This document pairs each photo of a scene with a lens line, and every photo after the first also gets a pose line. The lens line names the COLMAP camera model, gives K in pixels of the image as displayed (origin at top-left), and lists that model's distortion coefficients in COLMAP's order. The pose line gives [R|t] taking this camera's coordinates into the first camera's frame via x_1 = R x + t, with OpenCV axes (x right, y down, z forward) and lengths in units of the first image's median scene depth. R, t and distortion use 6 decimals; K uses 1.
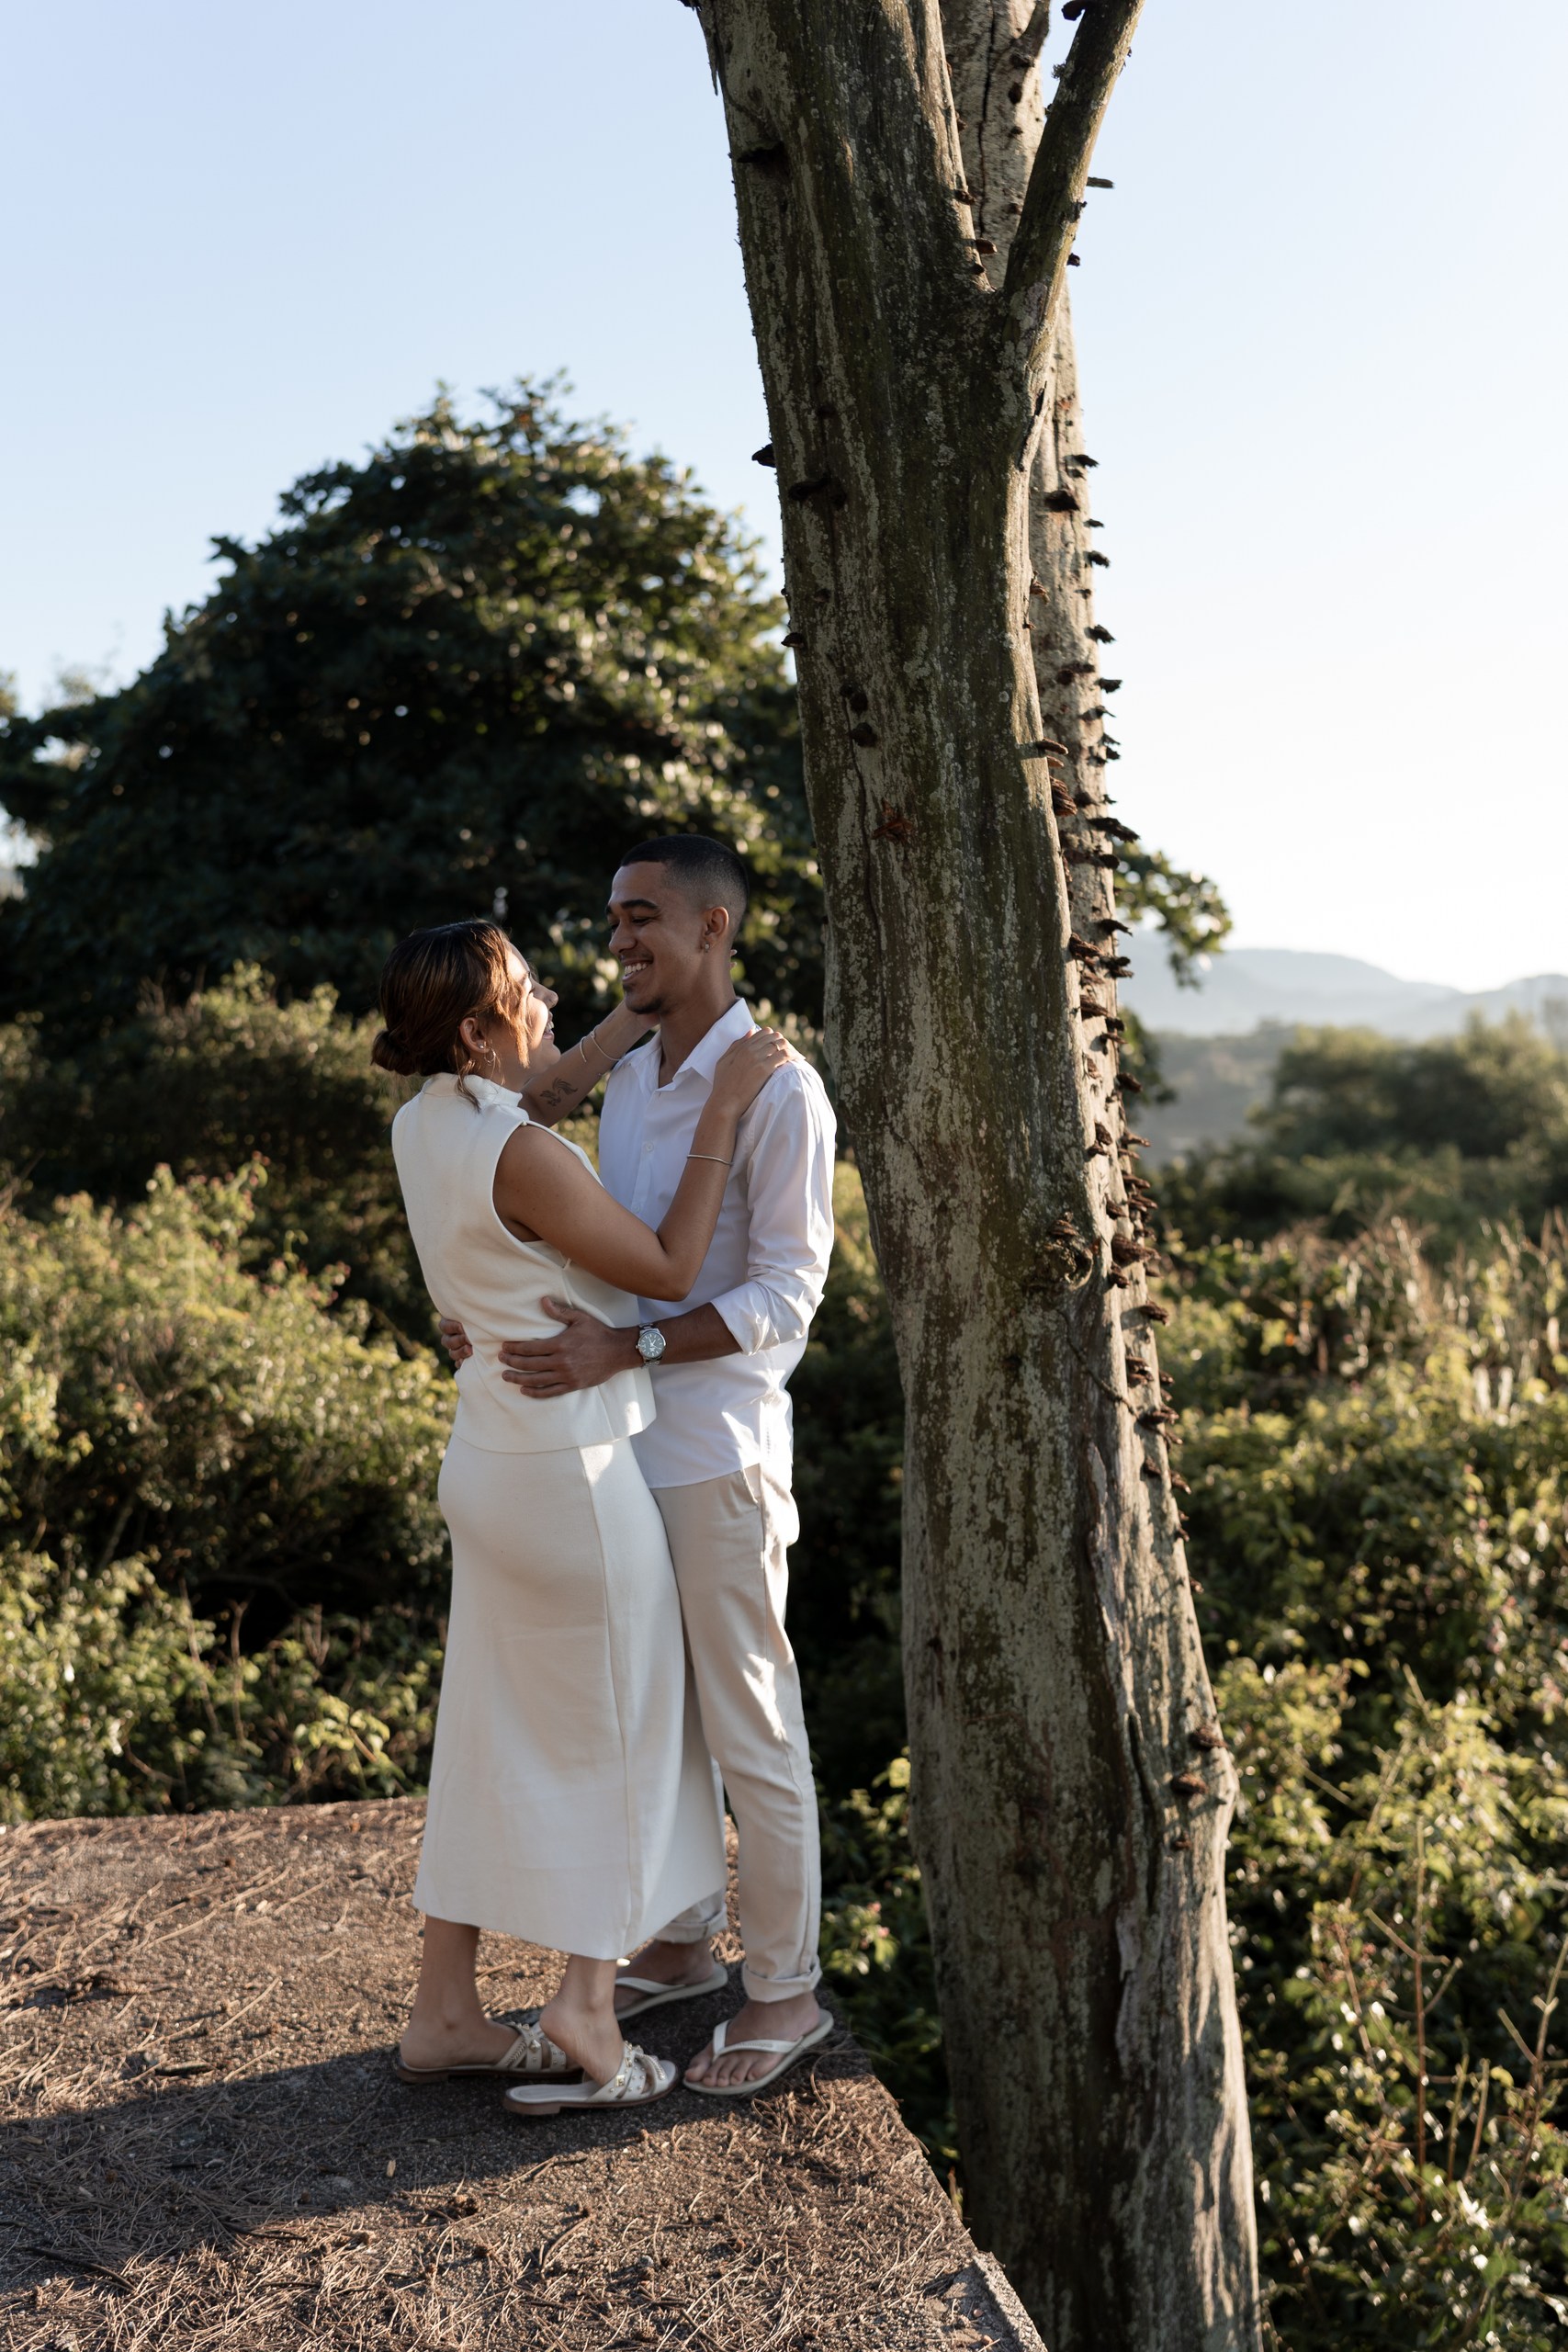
lens RADIAL K [[2350.2, 0, 784.0], [0, 2350.2, 1176.0], [0, 0, 1]] dist [0.020227, -0.091837]
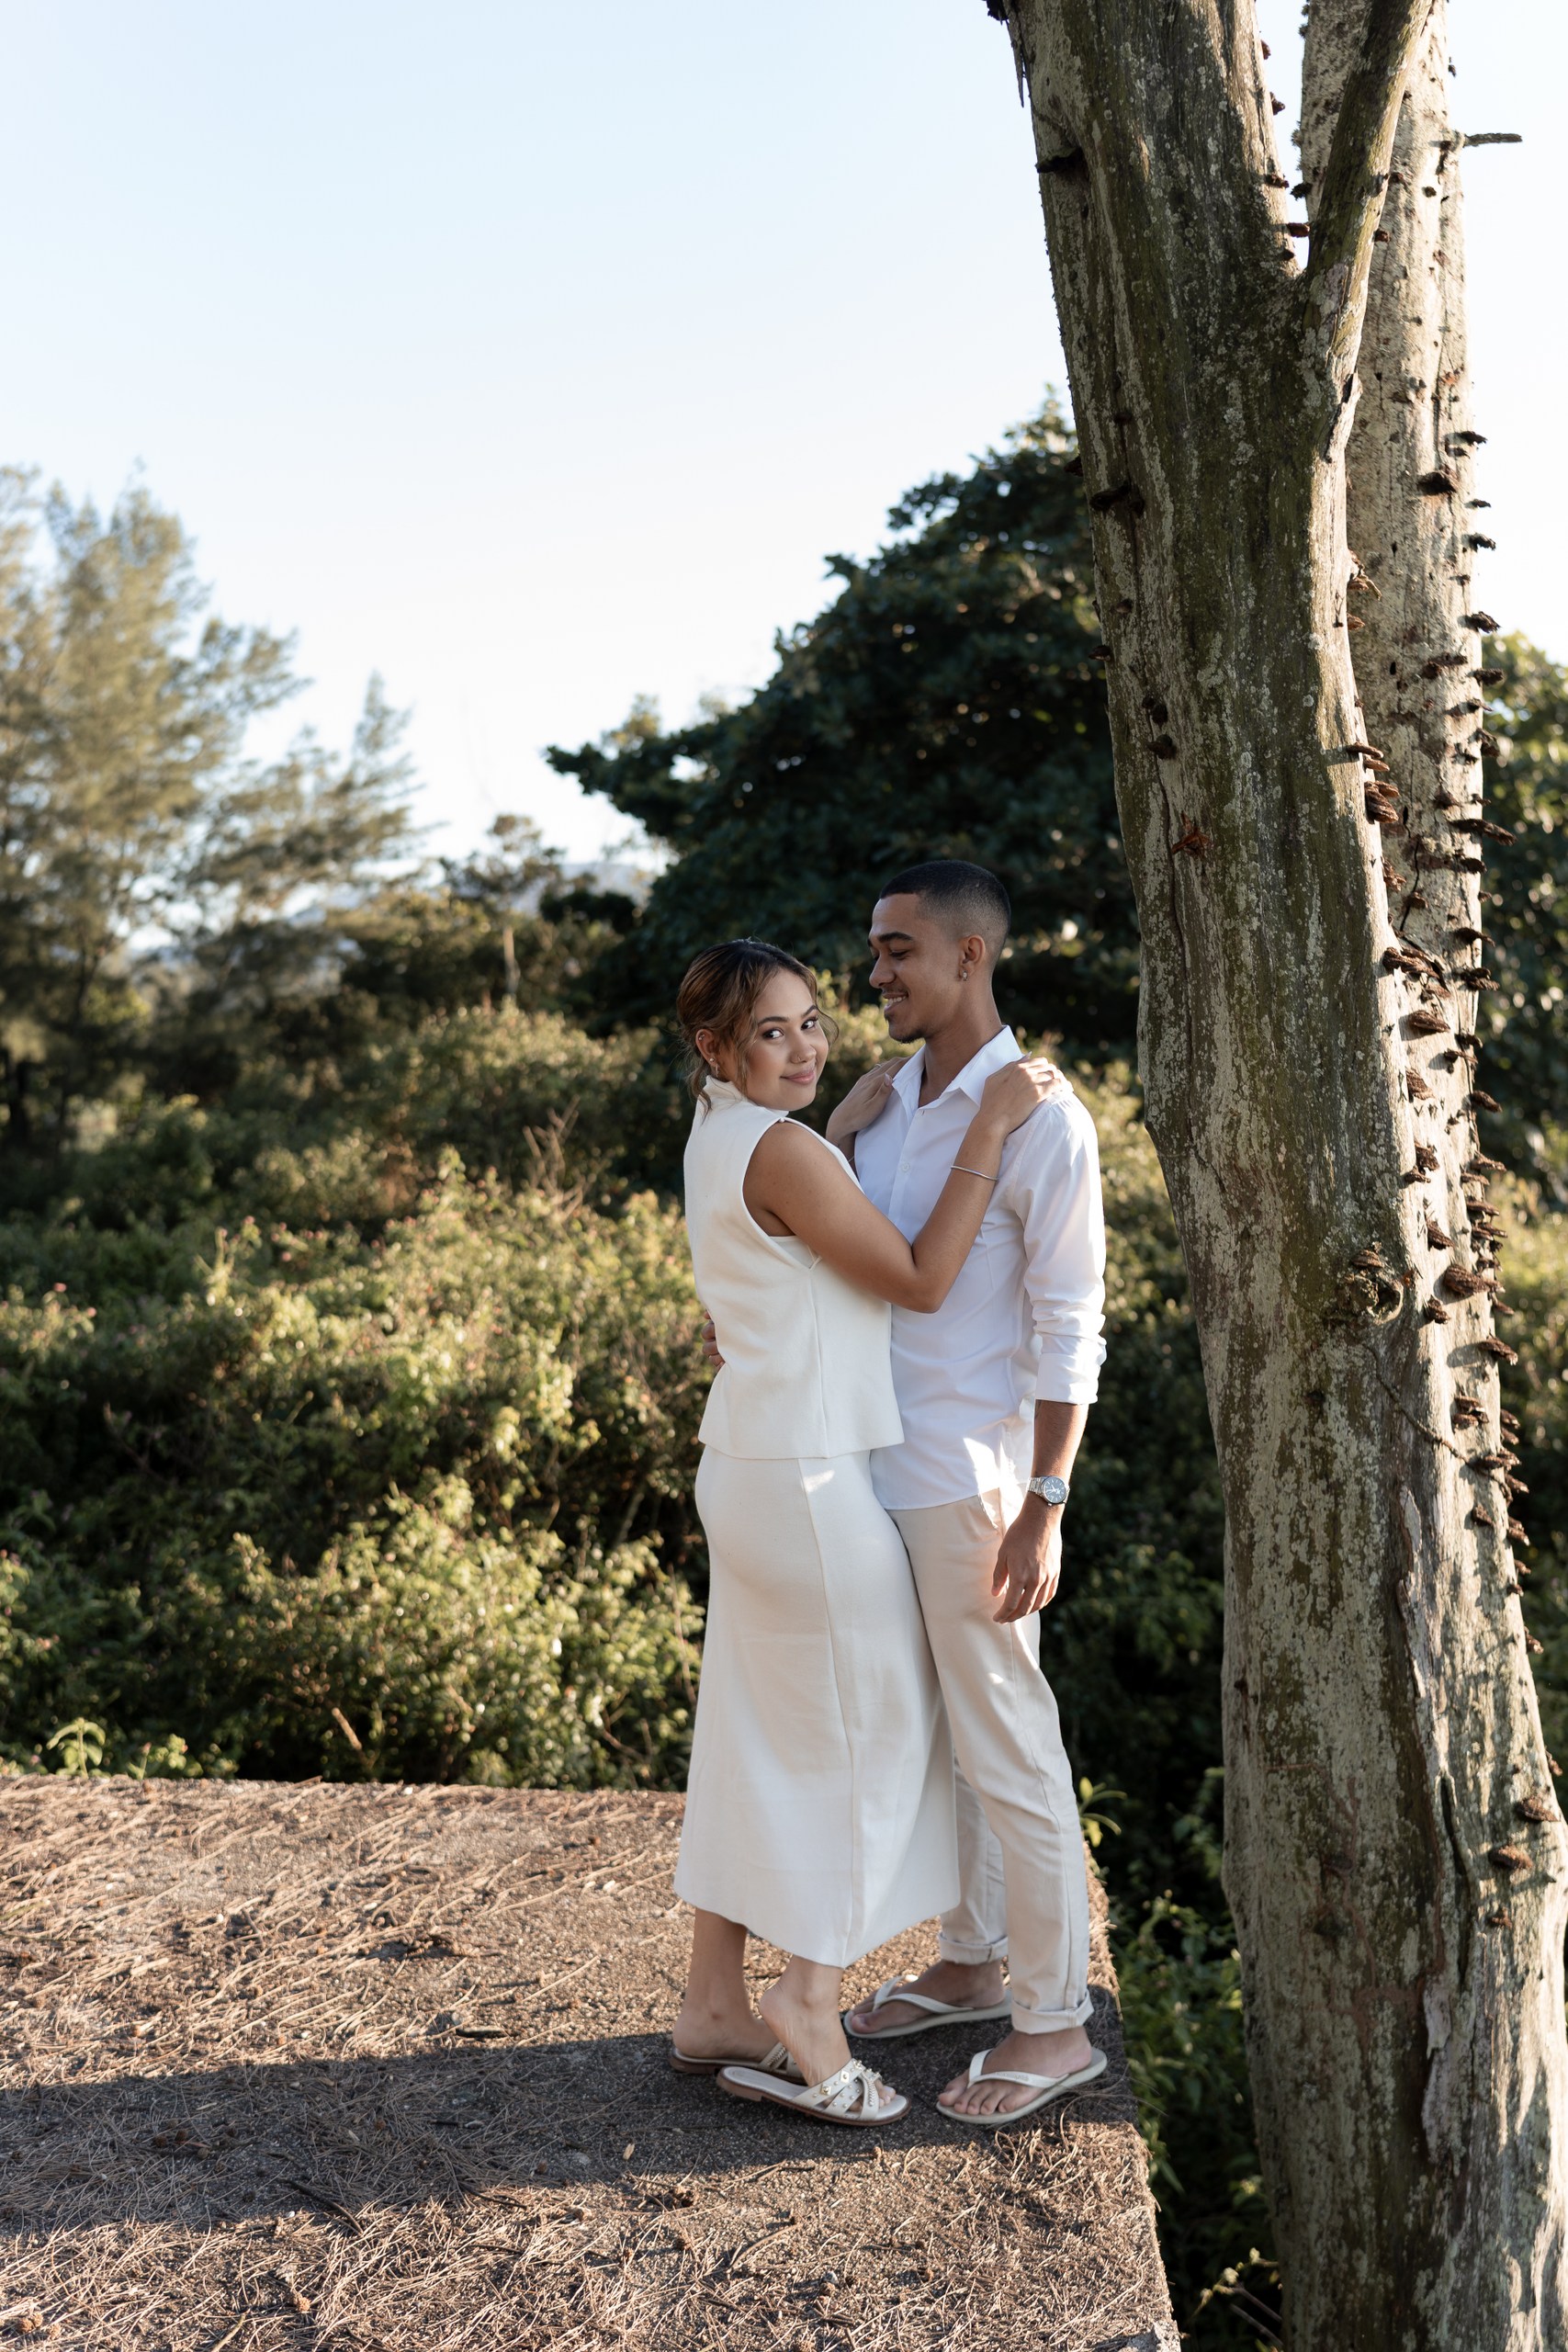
lens RADIAL K [[2350.2, 0, 784.0], [0, 2350.2, 1176.0], [0, 0, 1]] dist [0.020227, -0.091837]
pose [[0.952360, 0.010408, -0.304797, 0.180360], [-0.009070, 0.999942, 0.005808, -0.014299], [0.304840, -0.002767, 0.952400, 0.025229]]
